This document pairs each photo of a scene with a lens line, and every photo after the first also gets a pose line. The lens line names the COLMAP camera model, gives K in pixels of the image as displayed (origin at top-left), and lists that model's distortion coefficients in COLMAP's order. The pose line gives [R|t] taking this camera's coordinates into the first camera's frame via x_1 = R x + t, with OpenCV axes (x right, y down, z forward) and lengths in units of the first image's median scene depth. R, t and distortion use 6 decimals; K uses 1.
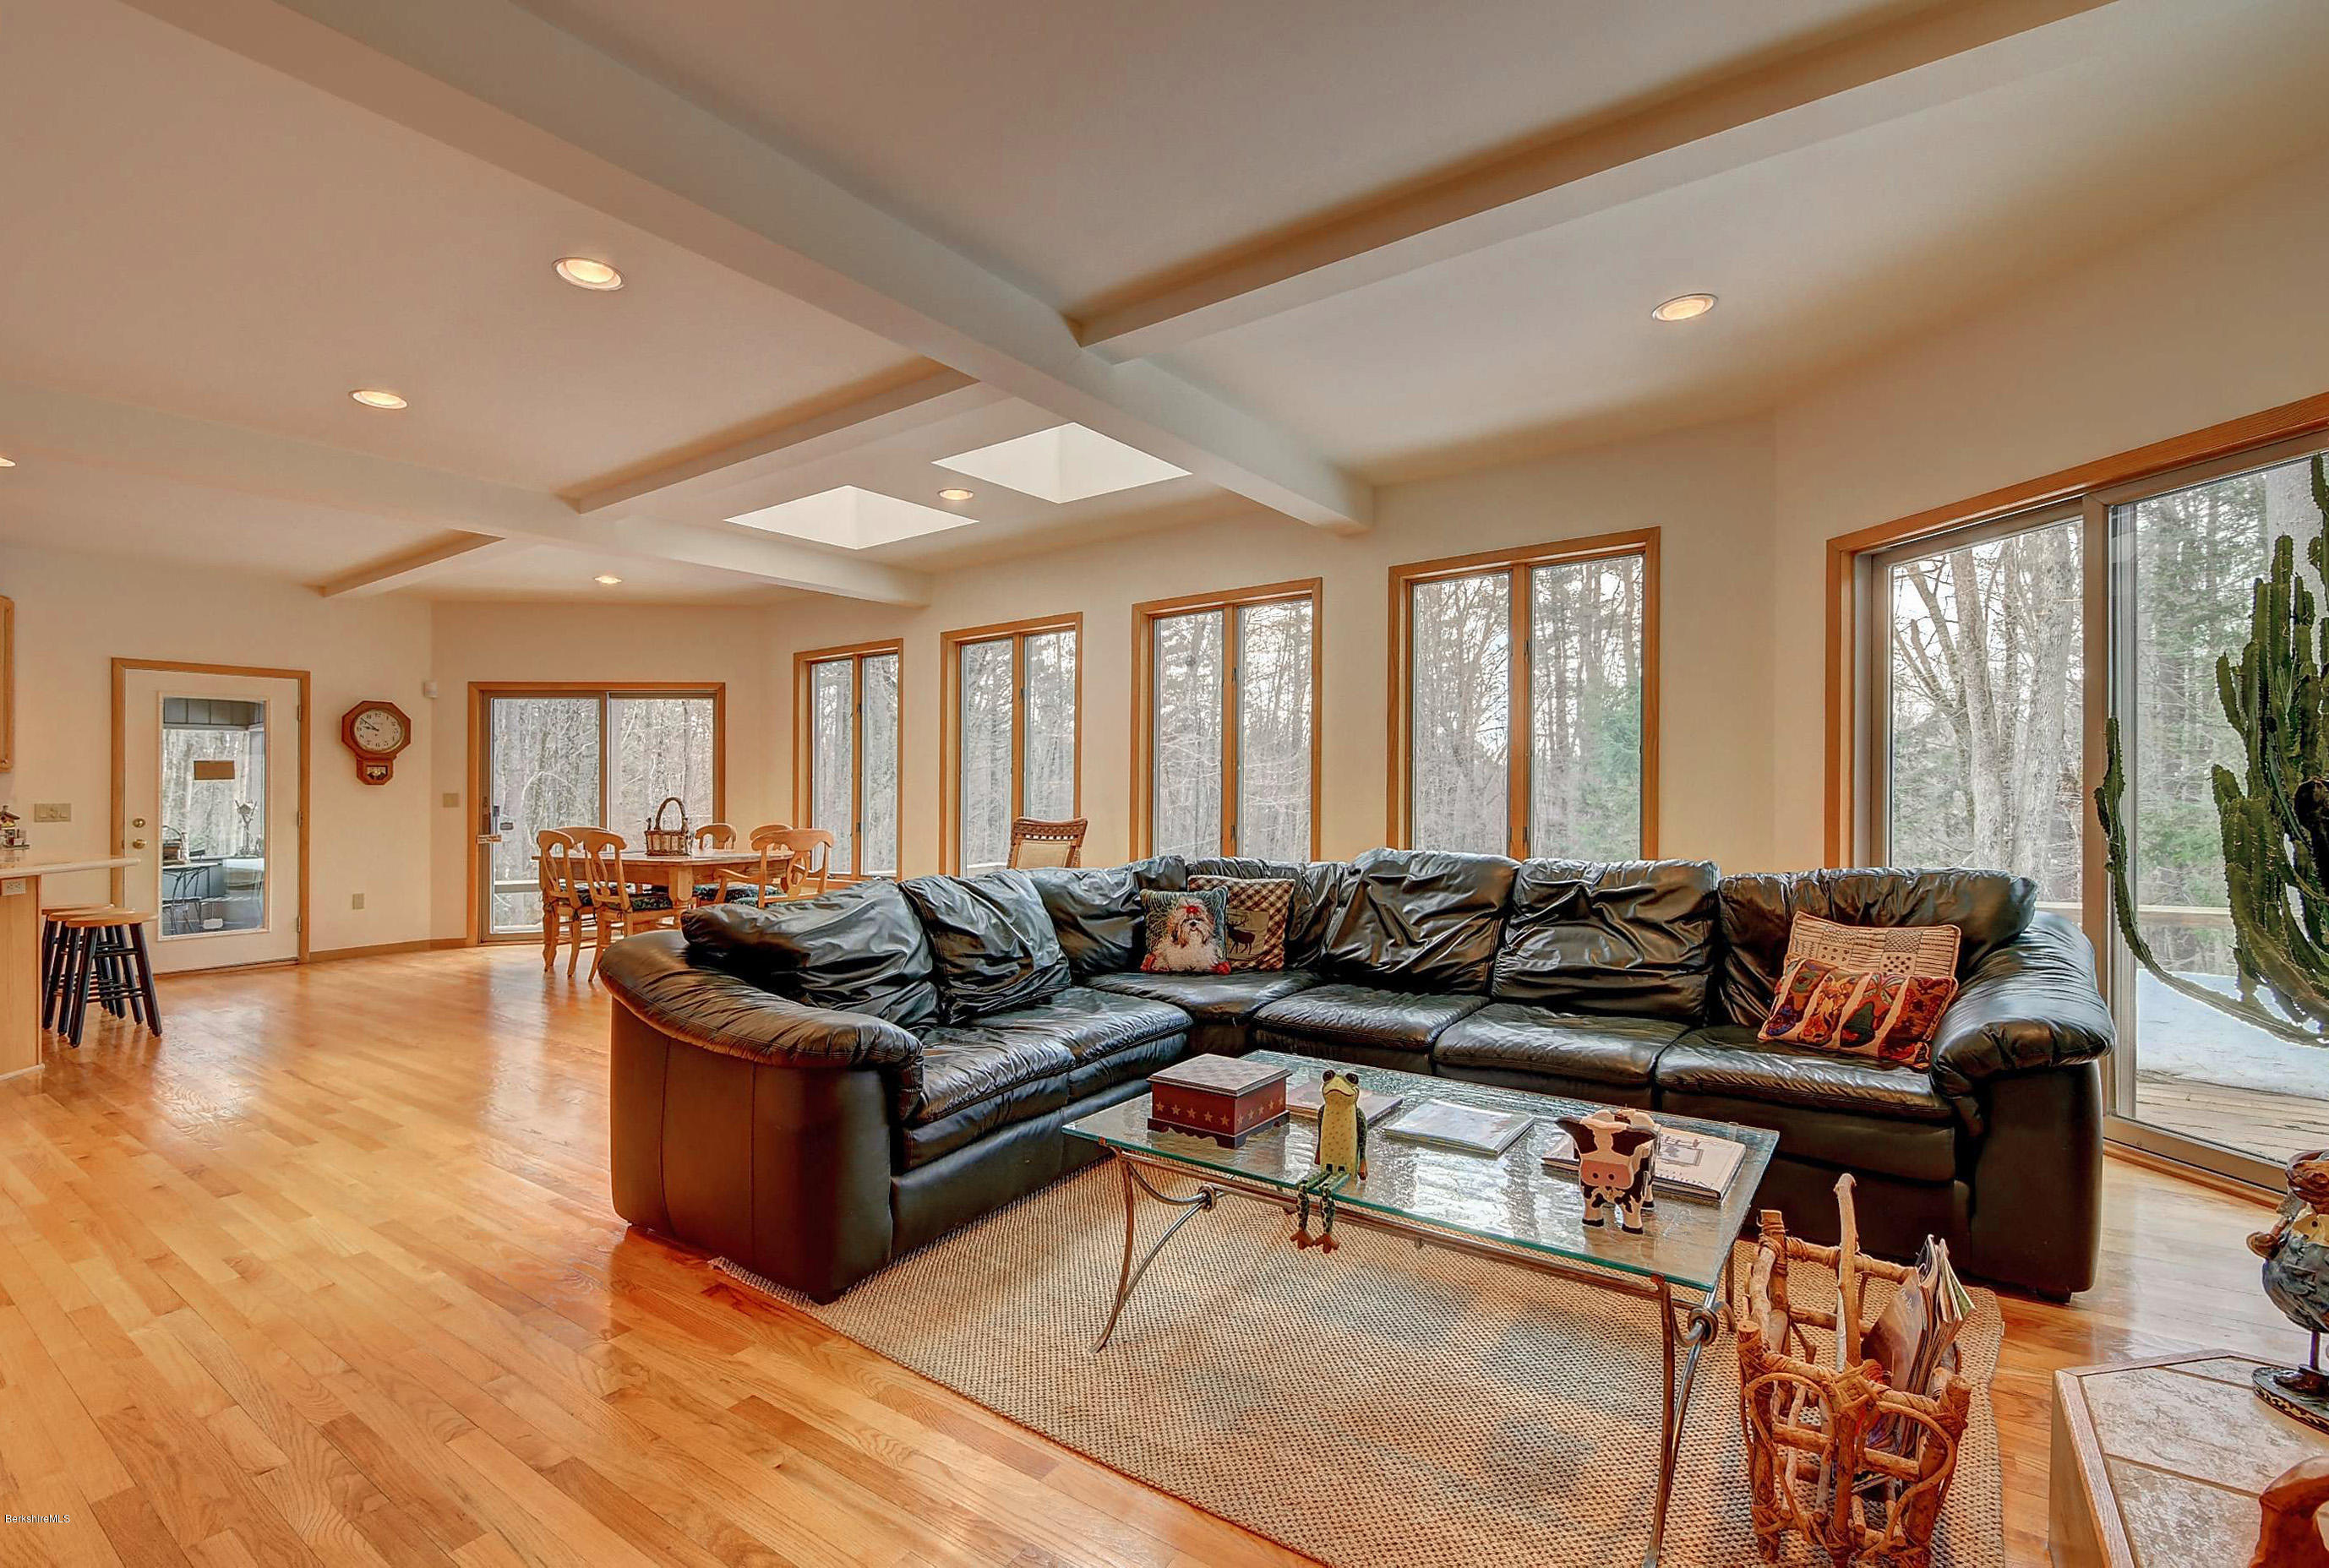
lens RADIAL K [[1039.4, 0, 1112.2], [0, 1039.4, 789.4], [0, 0, 1]] dist [0.004062, -0.000743]
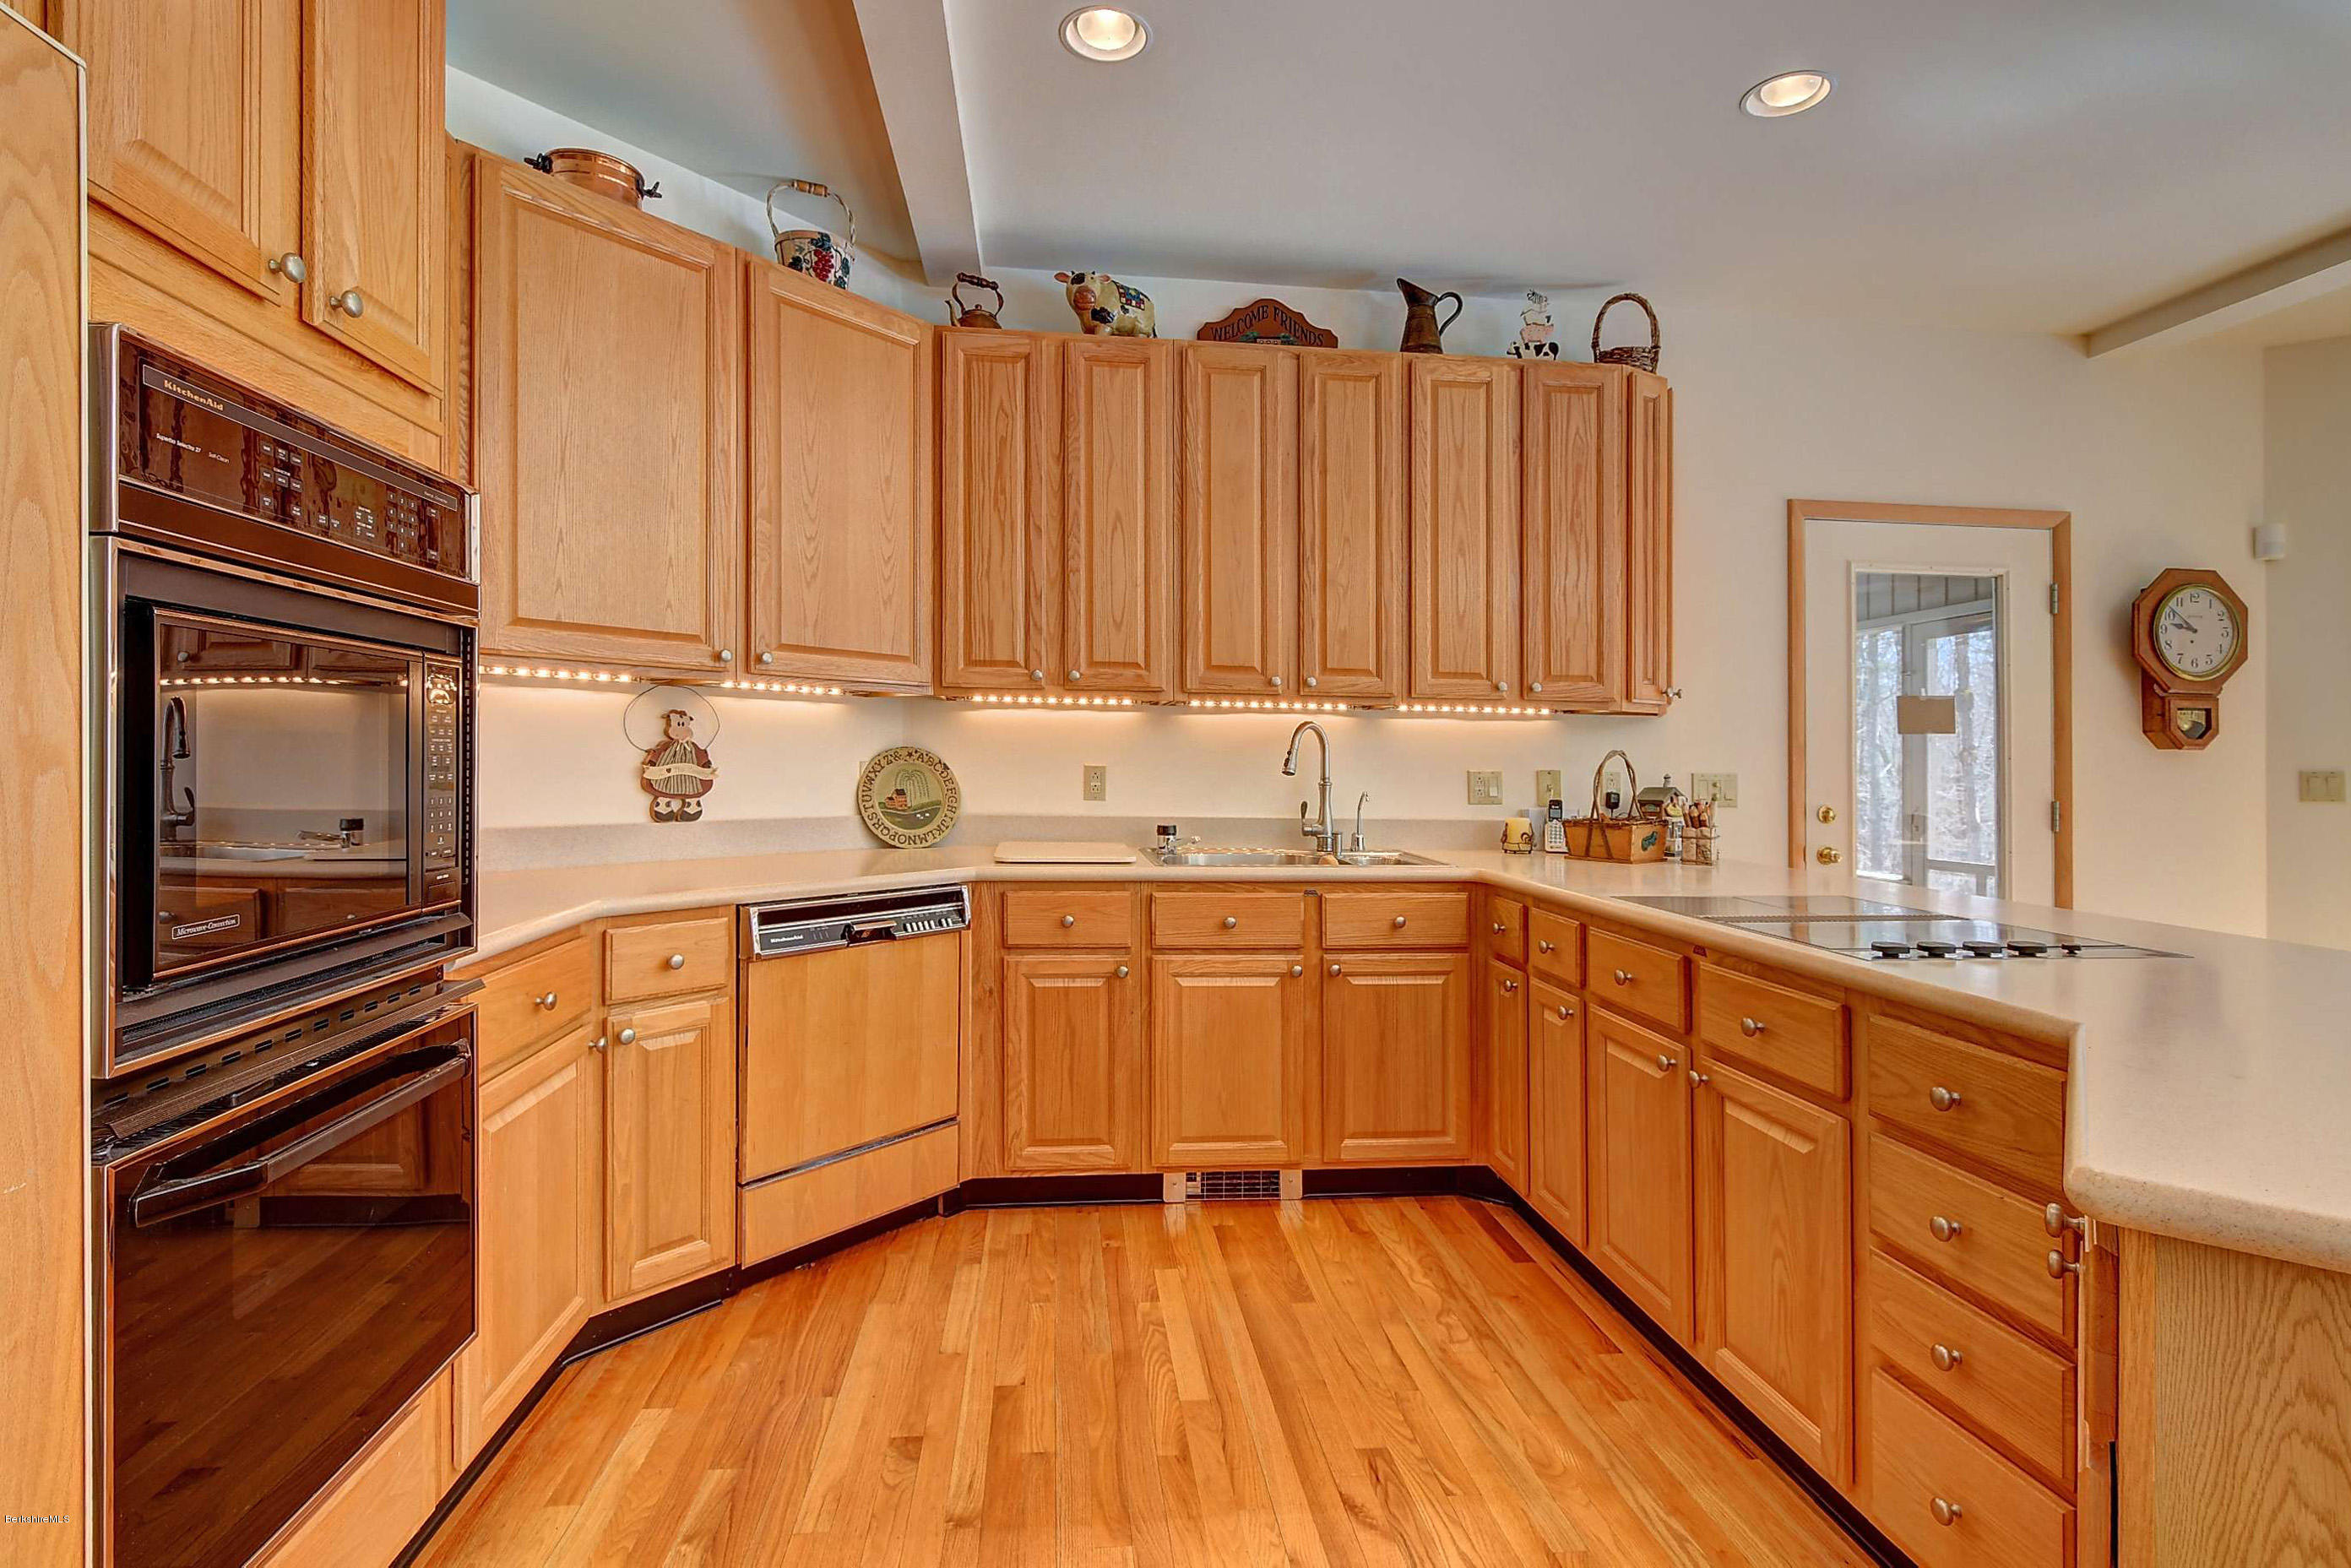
lens RADIAL K [[1131.3, 0, 1201.4], [0, 1131.3, 828.8], [0, 0, 1]] dist [0.010717, -0.004739]
pose [[0.691645, 0.068408, -0.718991, -0.650711], [-0.023461, 0.997107, 0.072301, 0.004941], [0.721857, -0.033138, 0.691249, 0.334207]]
